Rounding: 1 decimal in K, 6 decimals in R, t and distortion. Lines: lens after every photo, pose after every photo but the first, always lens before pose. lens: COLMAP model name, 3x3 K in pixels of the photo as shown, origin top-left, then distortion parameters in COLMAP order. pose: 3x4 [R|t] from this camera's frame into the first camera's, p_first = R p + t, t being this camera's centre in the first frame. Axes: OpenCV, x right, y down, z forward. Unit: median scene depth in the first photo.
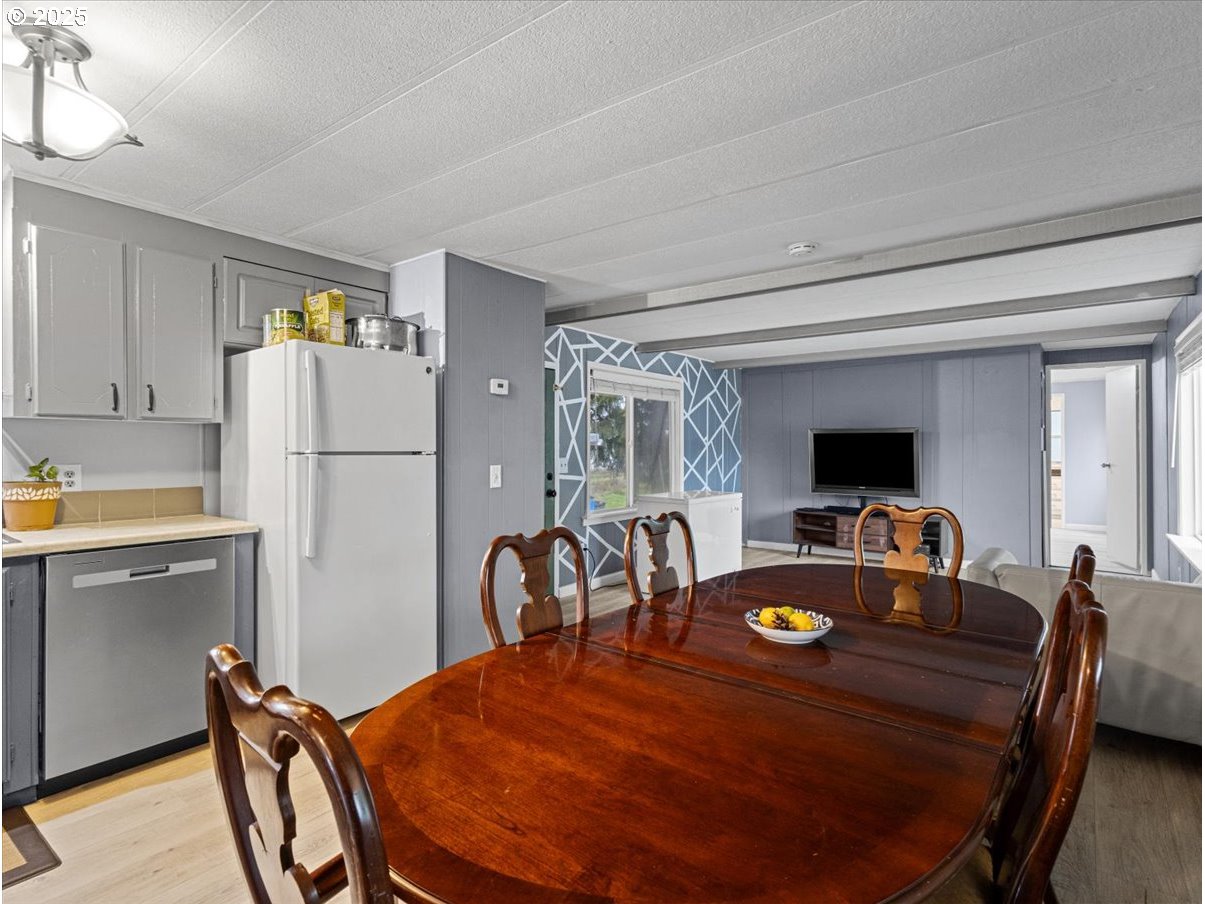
lens RADIAL K [[633.8, 0, 598.0], [0, 633.8, 448.3], [0, 0, 1]] dist [0.004964, 0.002545]
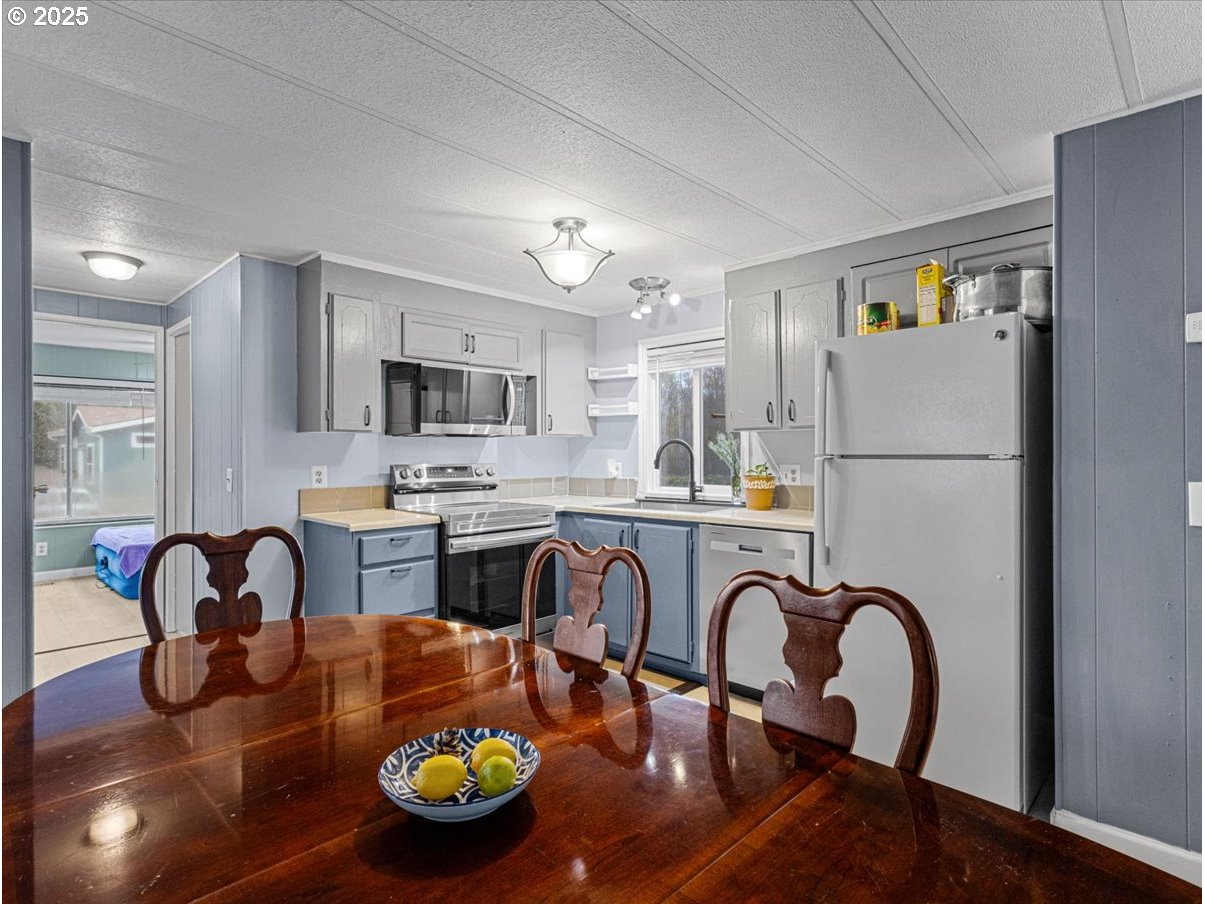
lens RADIAL K [[633.8, 0, 596.8], [0, 633.8, 457.2], [0, 0, 1]] dist [0.004964, 0.002545]
pose [[-0.104839, 0.003835, -0.994482, 0.521349], [0.006229, 0.999975, 0.003199, 0.003589], [0.994470, -0.005860, -0.104860, 0.732524]]
